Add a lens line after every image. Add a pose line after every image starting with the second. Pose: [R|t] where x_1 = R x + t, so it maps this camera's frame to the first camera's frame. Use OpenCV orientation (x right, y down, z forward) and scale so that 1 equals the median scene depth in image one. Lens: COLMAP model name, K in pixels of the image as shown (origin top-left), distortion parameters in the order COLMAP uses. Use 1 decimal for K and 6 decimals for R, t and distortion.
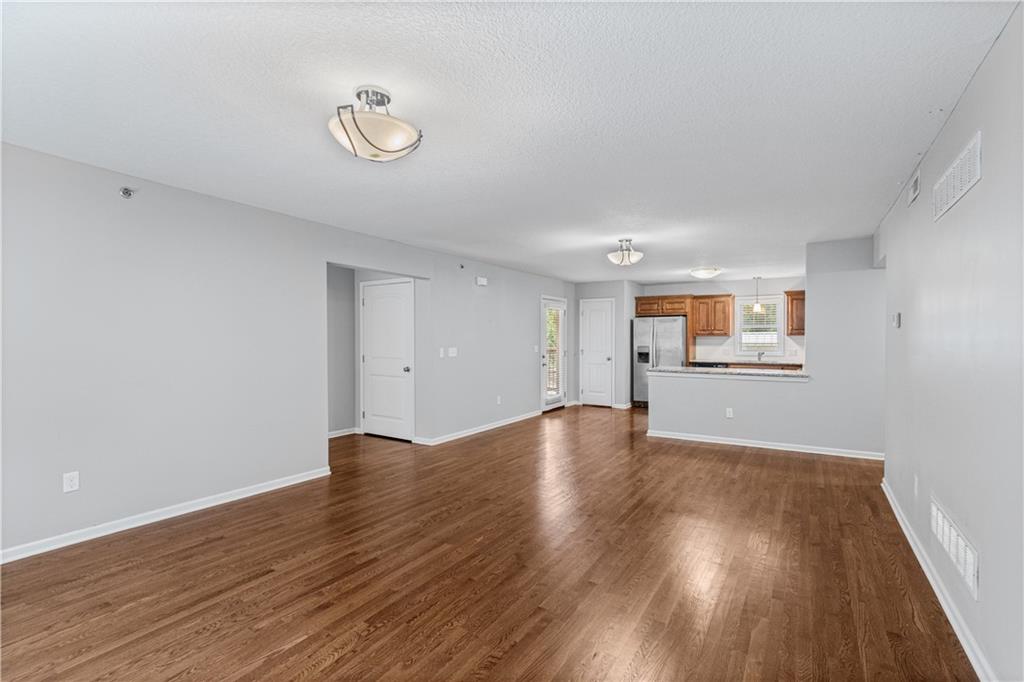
lens RADIAL K [[458.7, 0, 519.7], [0, 458.7, 339.5], [0, 0, 1]] dist [0.001216, 0.000348]
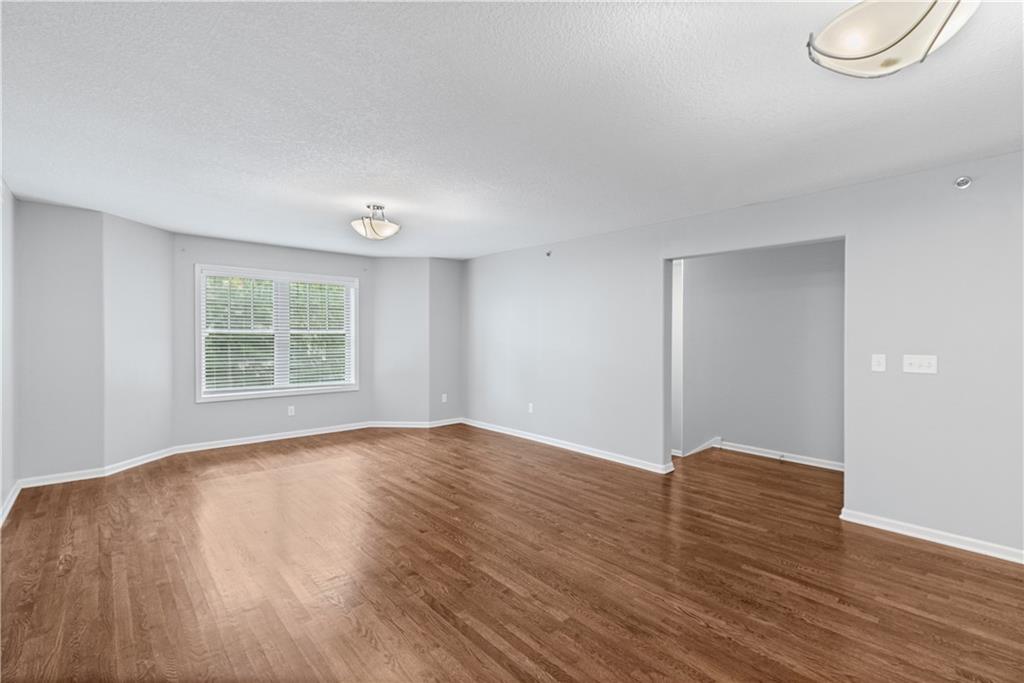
lens RADIAL K [[458.7, 0, 519.7], [0, 458.7, 340.0], [0, 0, 1]] dist [0.001216, 0.000348]
pose [[-0.273157, 0.001202, -0.961969, 0.774815], [-0.007460, 0.999967, 0.003367, 0.004836], [0.961941, 0.008096, -0.273139, 1.212005]]
